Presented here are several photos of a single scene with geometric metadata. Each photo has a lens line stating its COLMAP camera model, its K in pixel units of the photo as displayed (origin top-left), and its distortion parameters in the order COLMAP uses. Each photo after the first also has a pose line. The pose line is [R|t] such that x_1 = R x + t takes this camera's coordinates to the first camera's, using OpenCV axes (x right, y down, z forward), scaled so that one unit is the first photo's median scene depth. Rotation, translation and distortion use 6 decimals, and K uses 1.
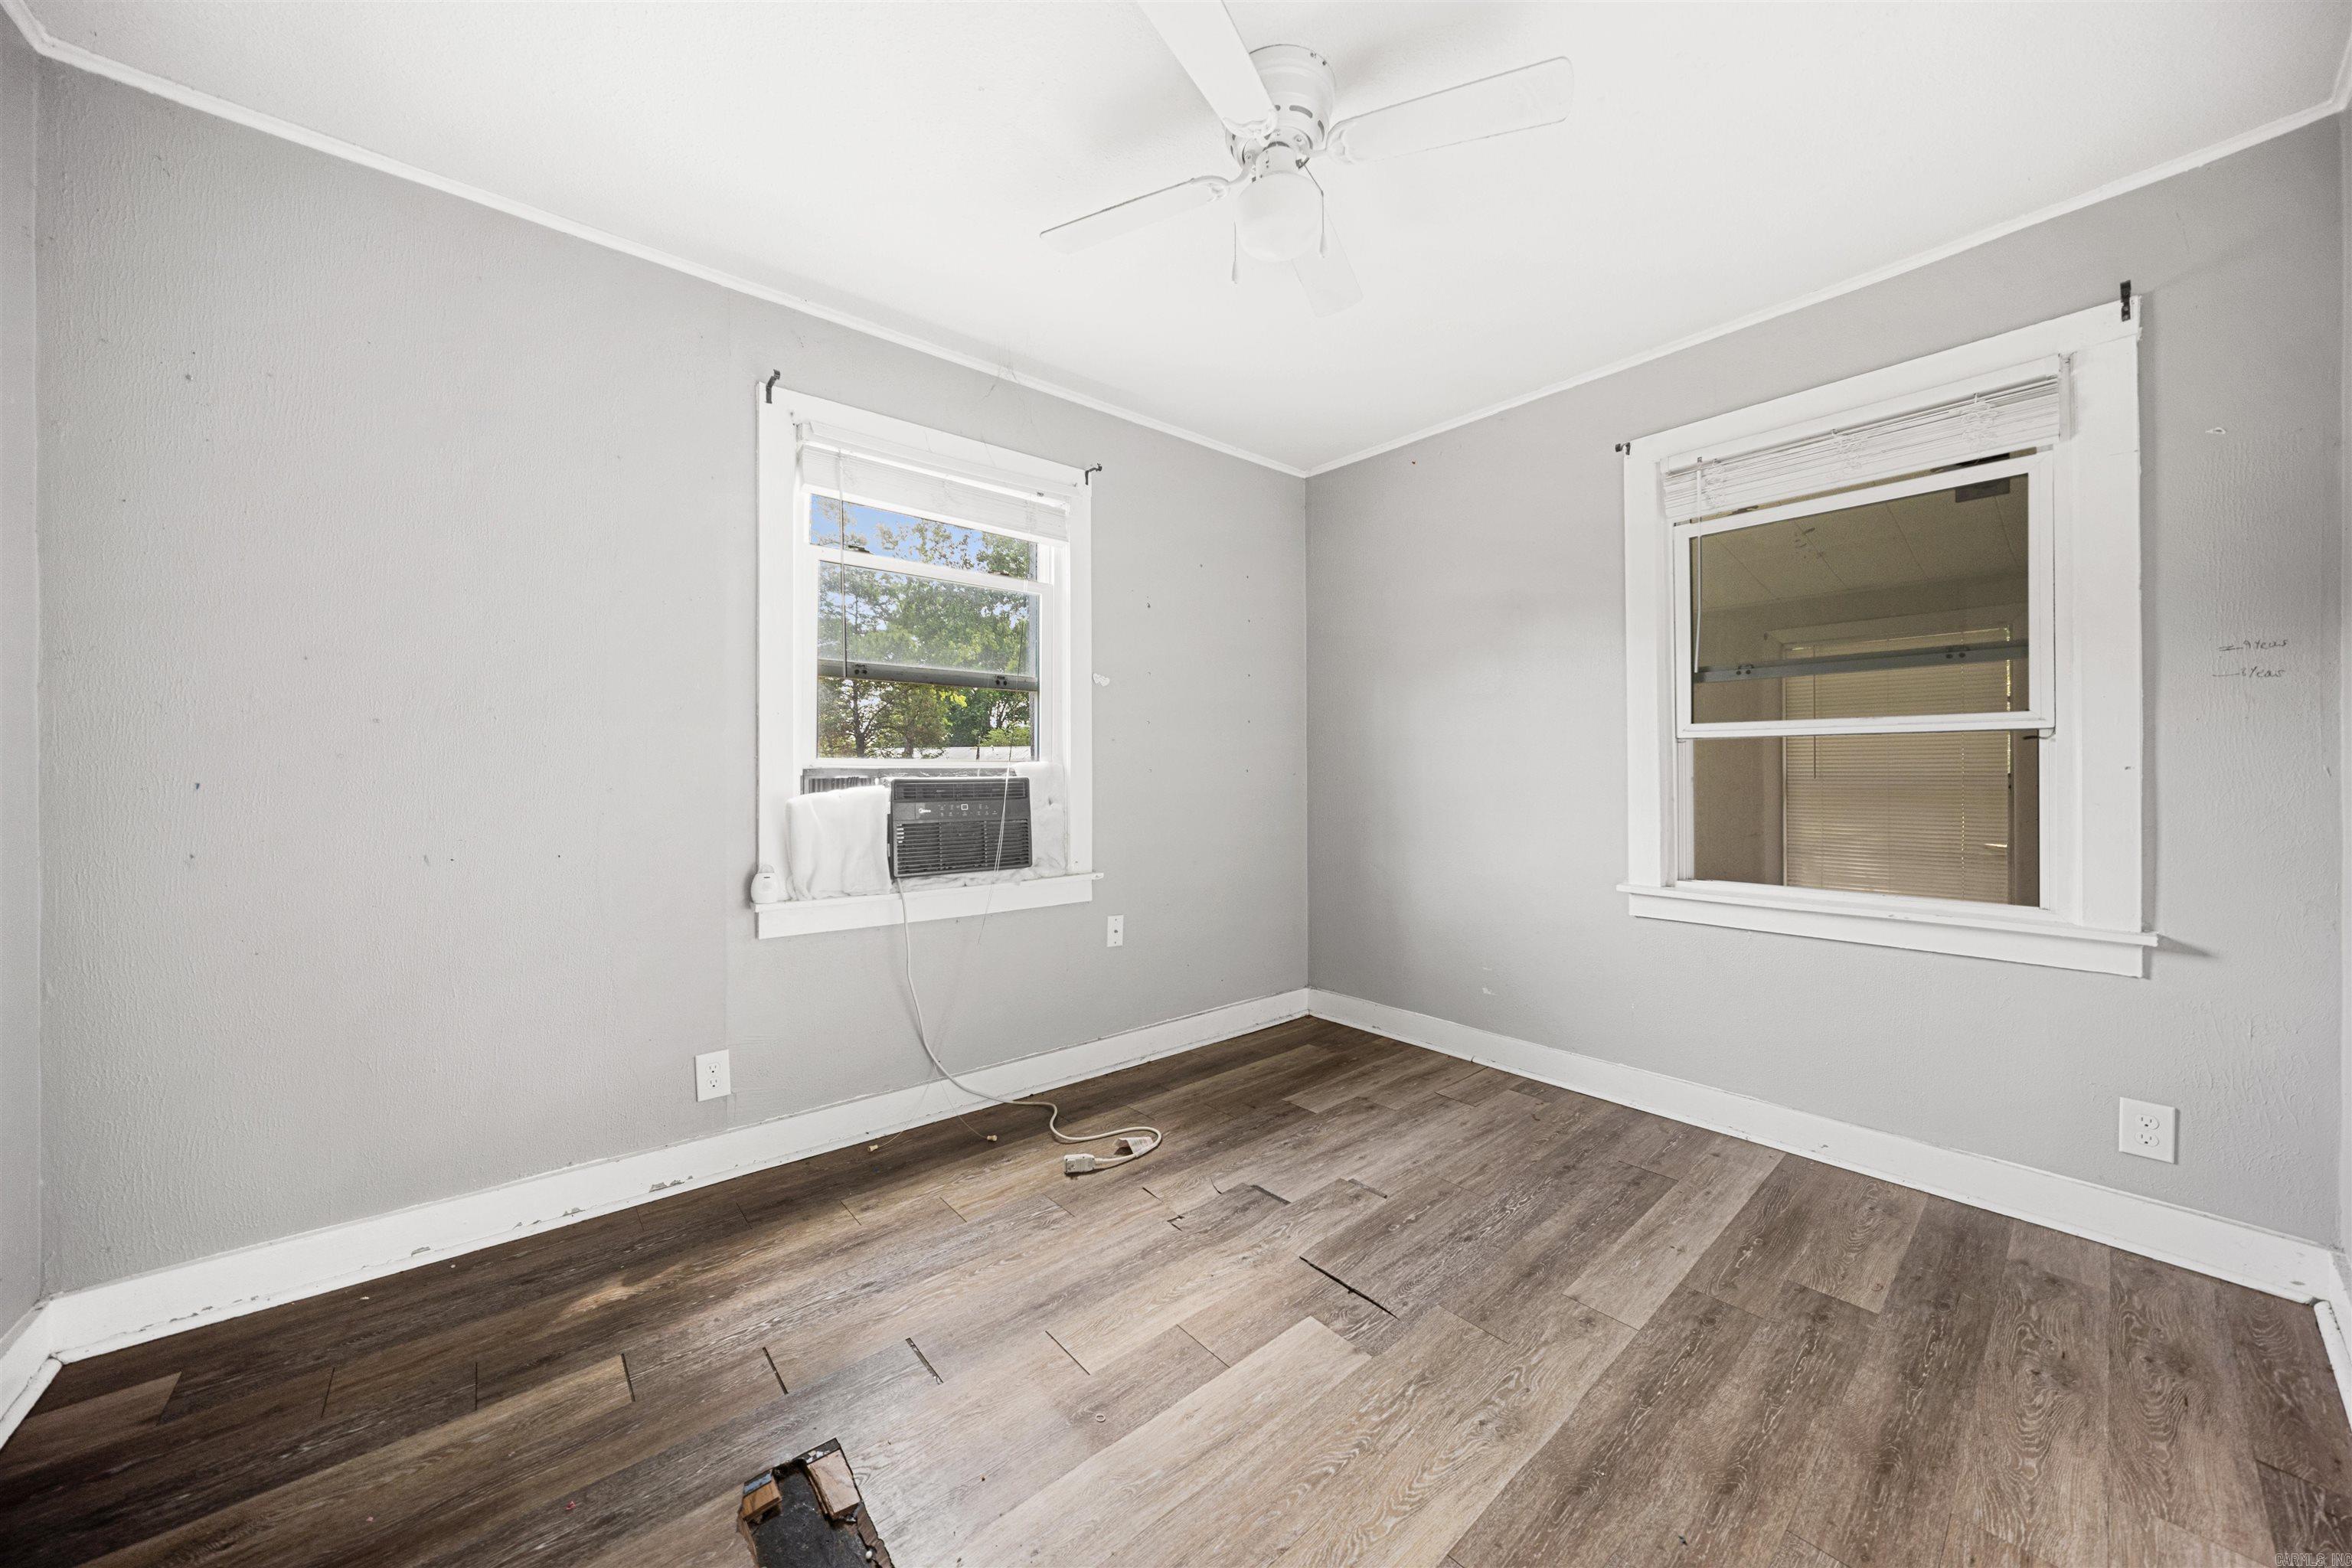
lens RADIAL K [[828.1, 0, 1182.6], [0, 828.1, 775.8], [0, 0, 1]] dist [-0.032325, 0.006144]
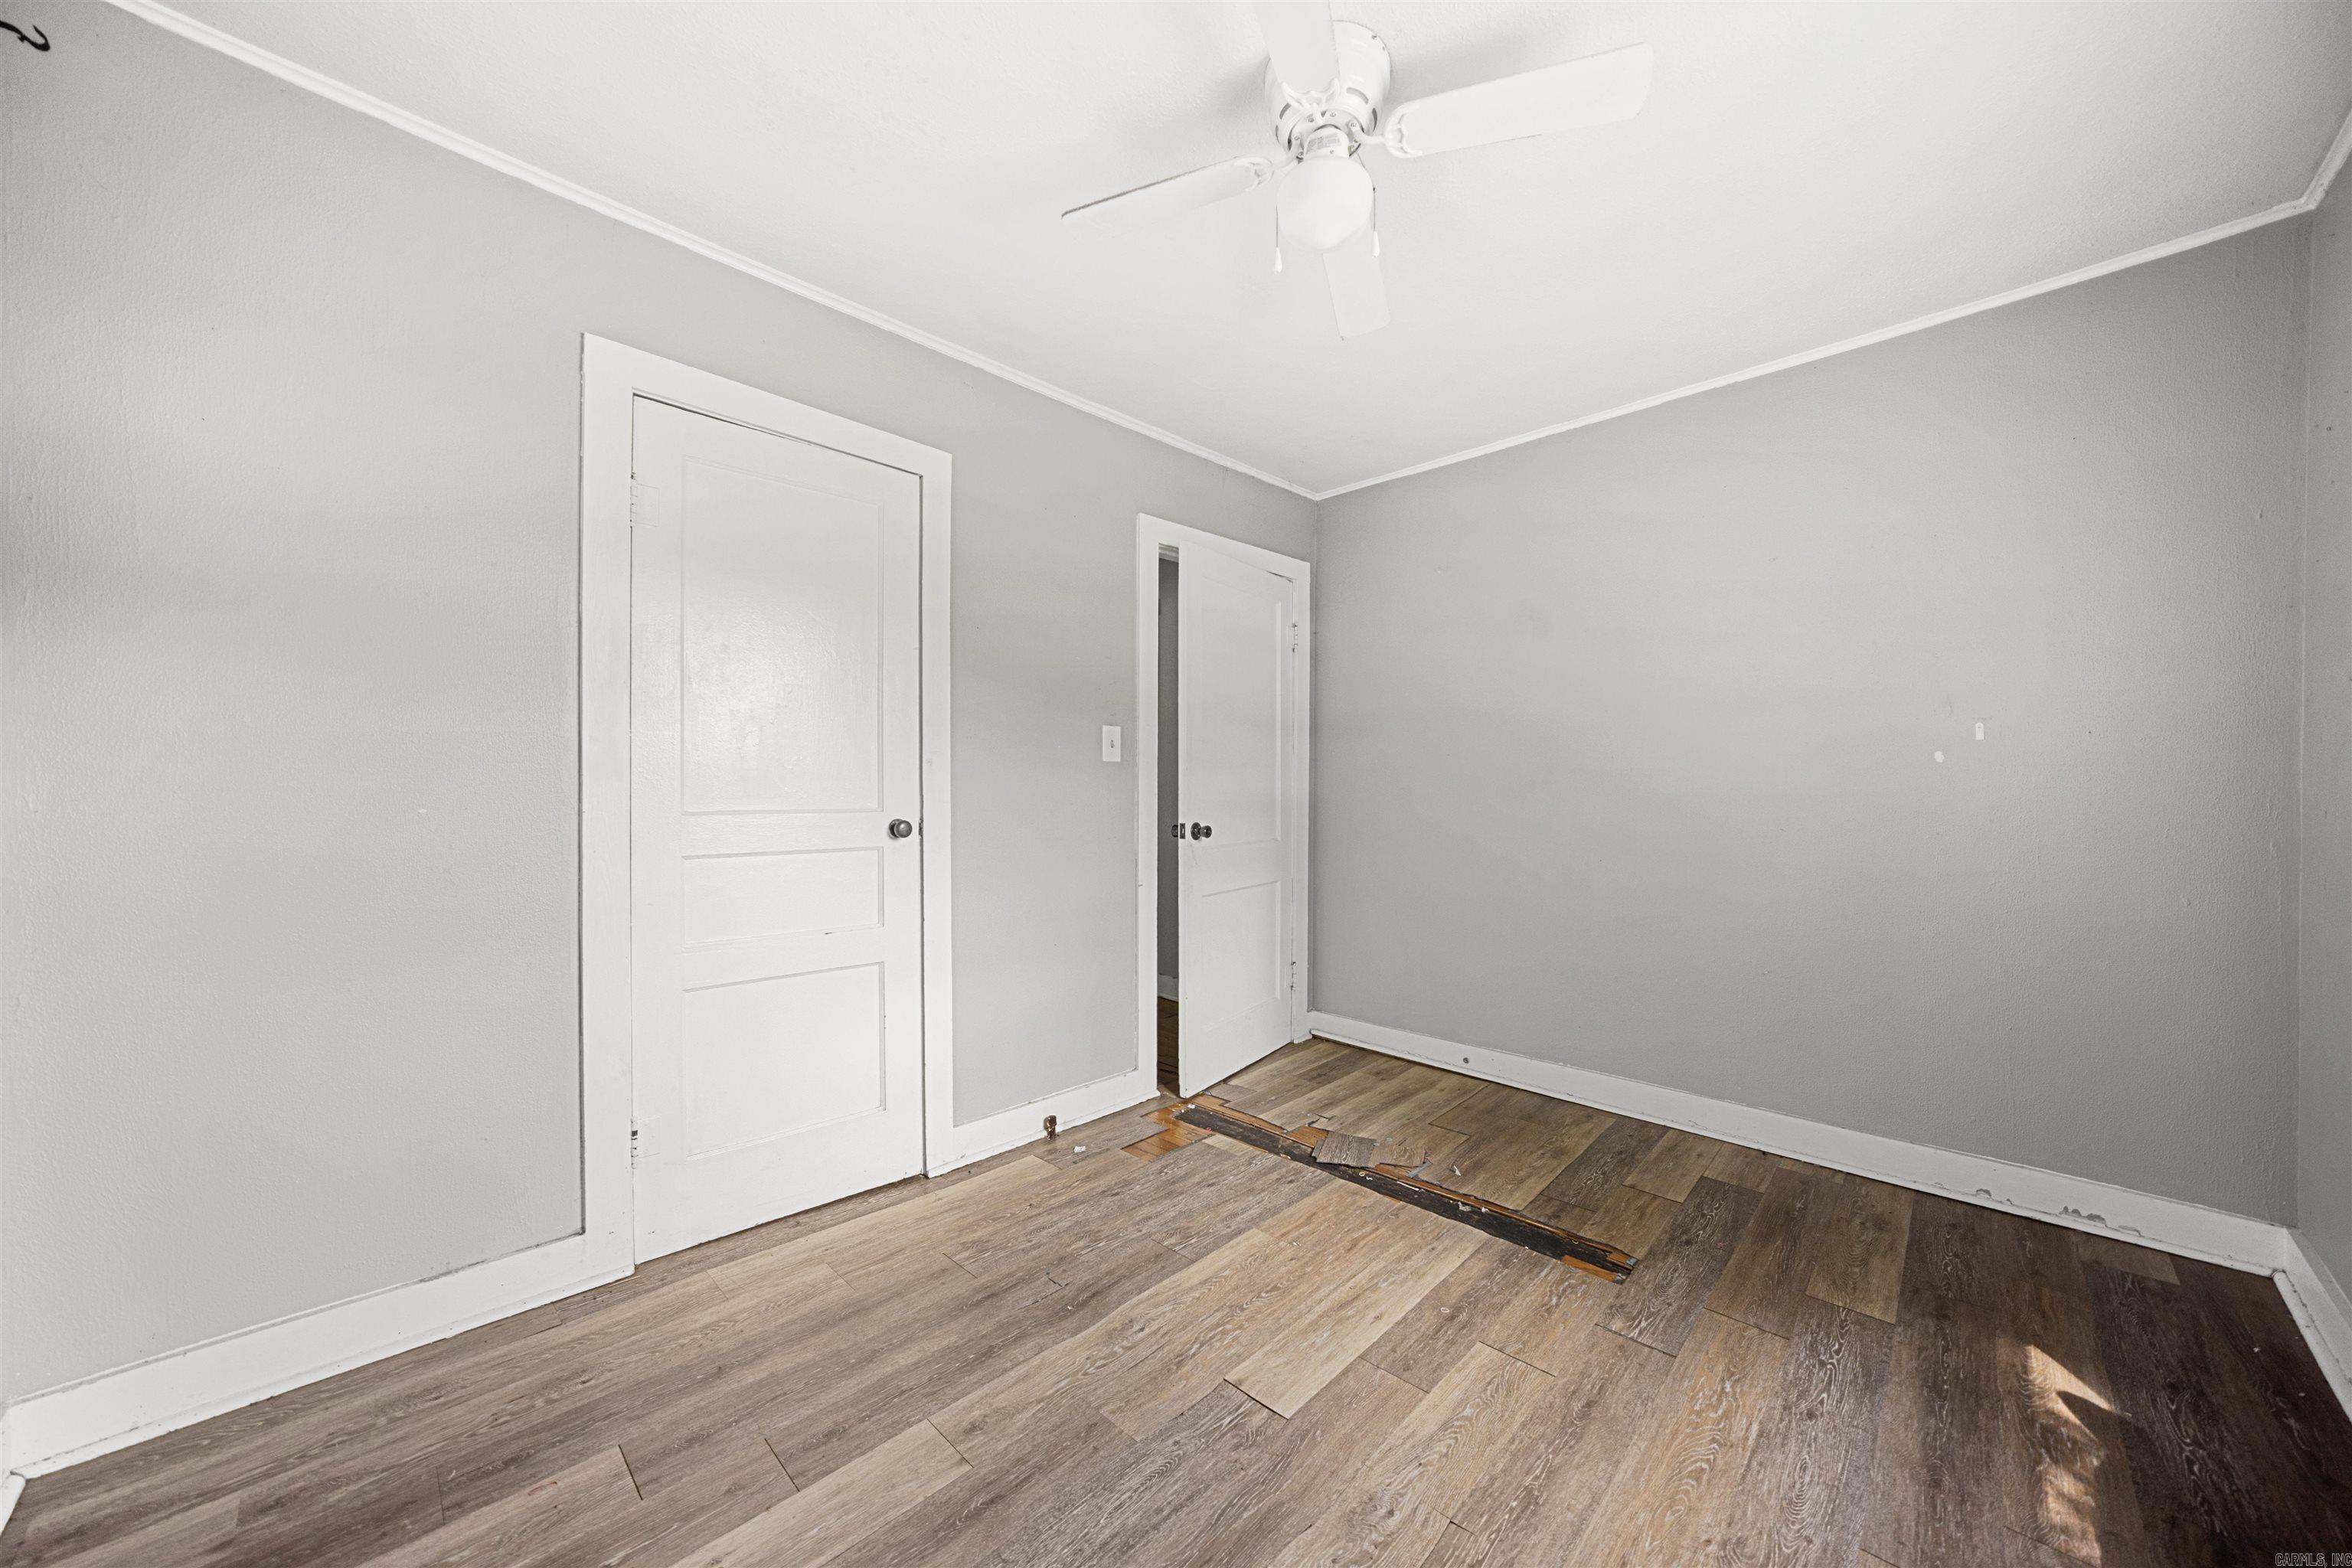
lens RADIAL K [[828.1, 0, 1182.6], [0, 828.1, 775.8], [0, 0, 1]] dist [-0.032325, 0.006144]
pose [[-0.996445, -0.001550, -0.084236, 0.380875], [-0.000978, 0.999976, -0.006827, -0.027480], [0.084244, -0.006721, -0.996422, 2.063708]]
